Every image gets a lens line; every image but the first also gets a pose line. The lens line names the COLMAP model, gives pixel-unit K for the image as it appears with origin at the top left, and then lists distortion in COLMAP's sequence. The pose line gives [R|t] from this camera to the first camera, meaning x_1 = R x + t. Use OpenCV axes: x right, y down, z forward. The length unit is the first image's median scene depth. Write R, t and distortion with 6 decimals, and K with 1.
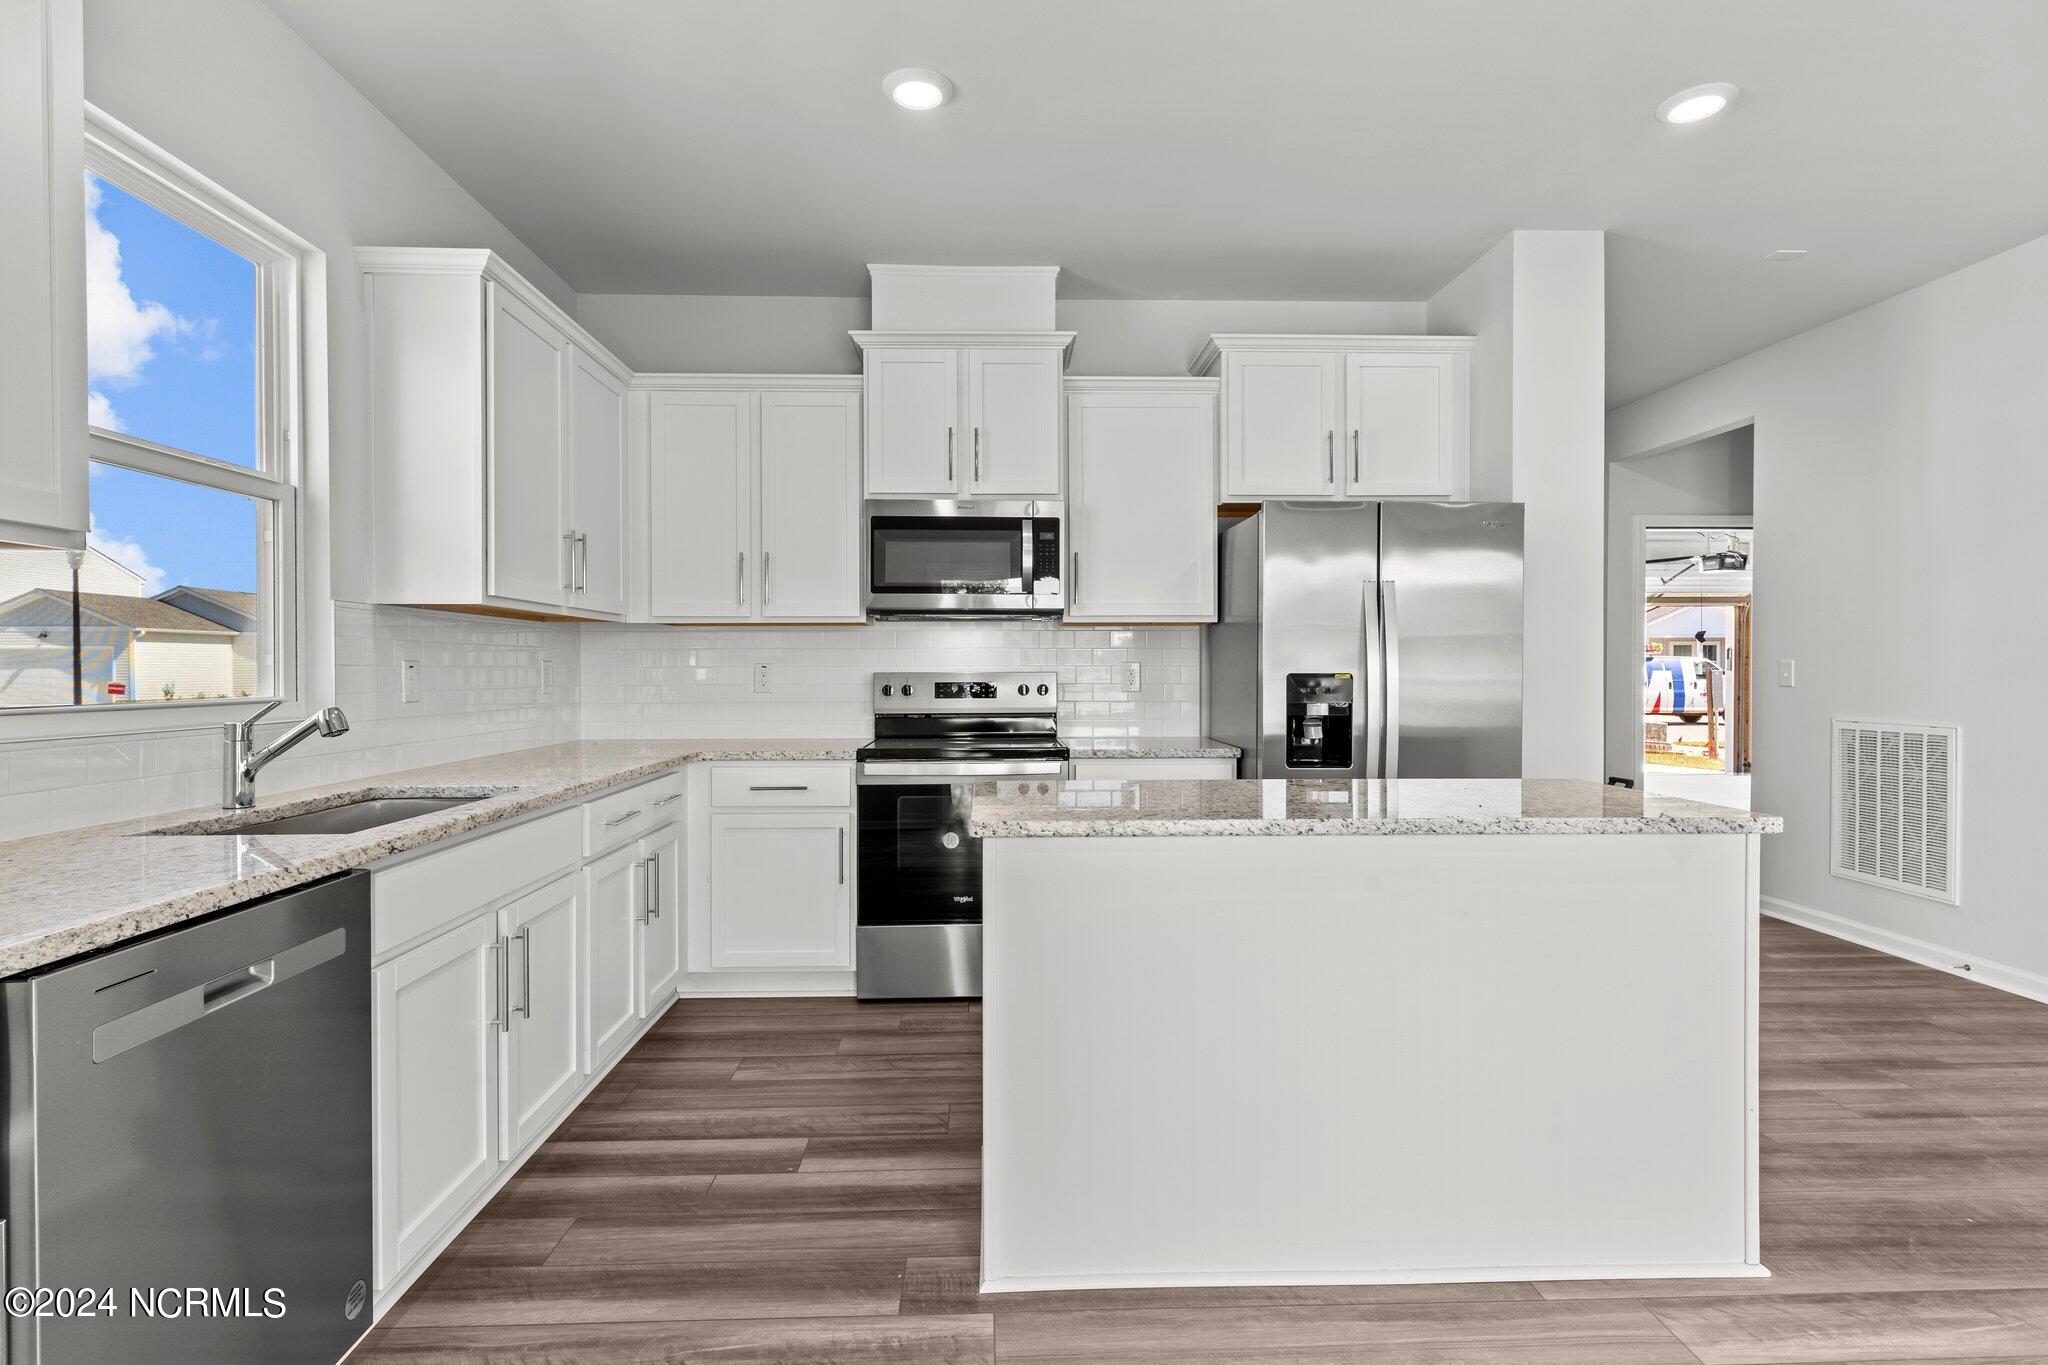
lens RADIAL K [[1002.5, 0, 1014.2], [0, 1002.5, 671.7], [0, 0, 1]] dist [0.001666, -0.000007]
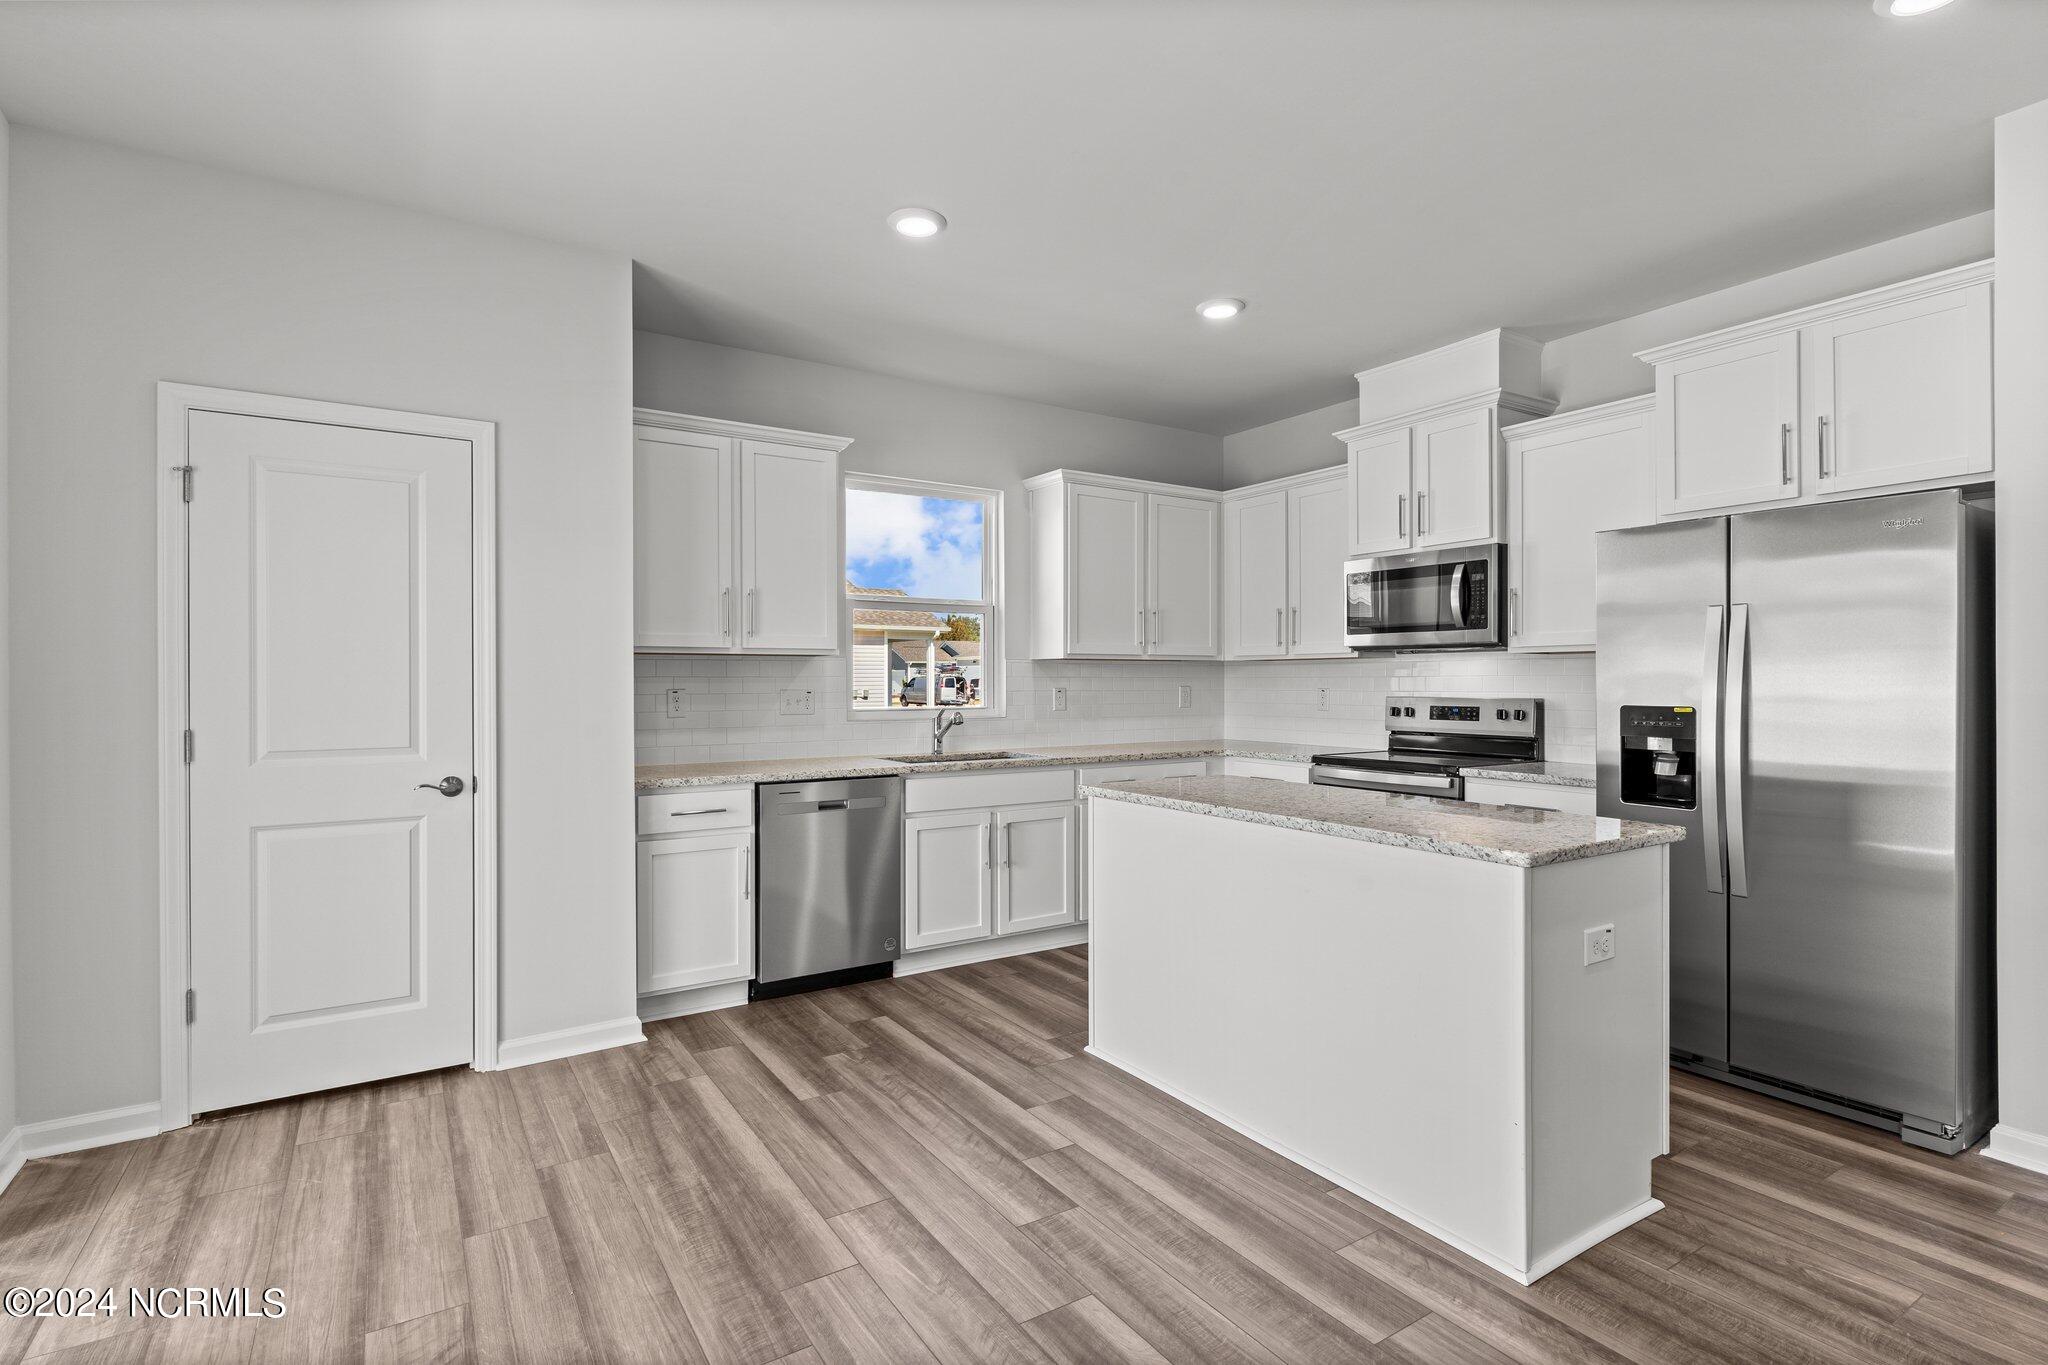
lens RADIAL K [[978.3, 0, 1017.3], [0, 978.3, 681.9], [0, 0, 1]] dist [0.002367, -0.000431]
pose [[0.510679, 0.001679, -0.859770, 0.966251], [-0.002585, 0.999997, 0.000417, -0.024521], [0.859768, 0.002010, 0.510681, 0.005423]]
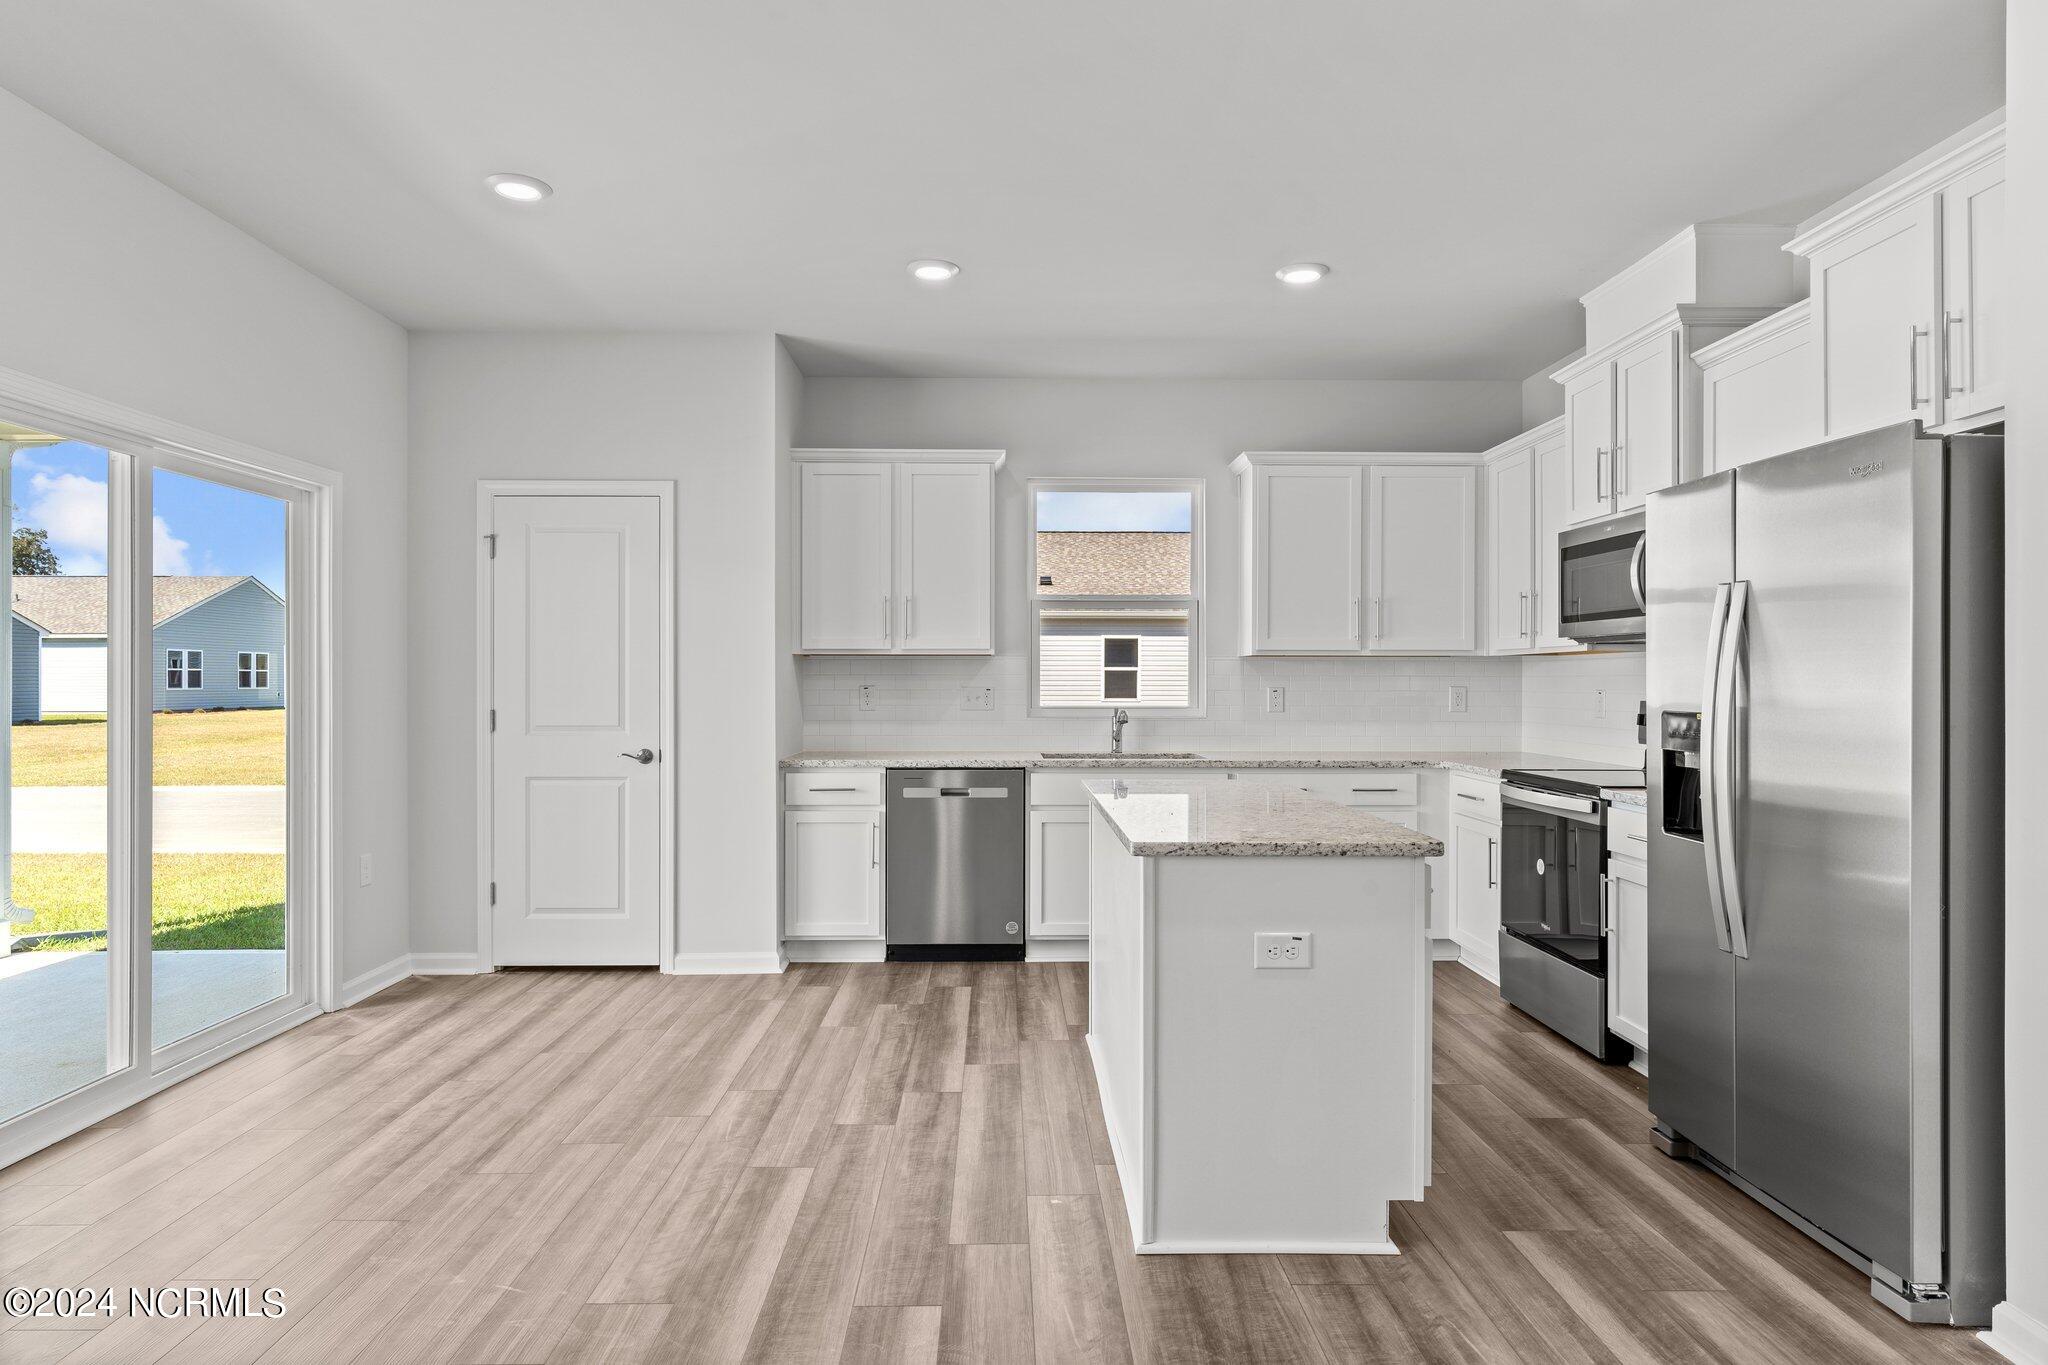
lens RADIAL K [[1160.9, 0, 1016.3], [0, 1160.9, 683.6], [0, 0, 1]] dist [0.000630, 0.001585]
pose [[-0.018166, 0.004278, -0.999826, 1.442557], [-0.005573, 0.999975, 0.004380, -0.025178], [0.999819, 0.005652, -0.018142, 0.626968]]
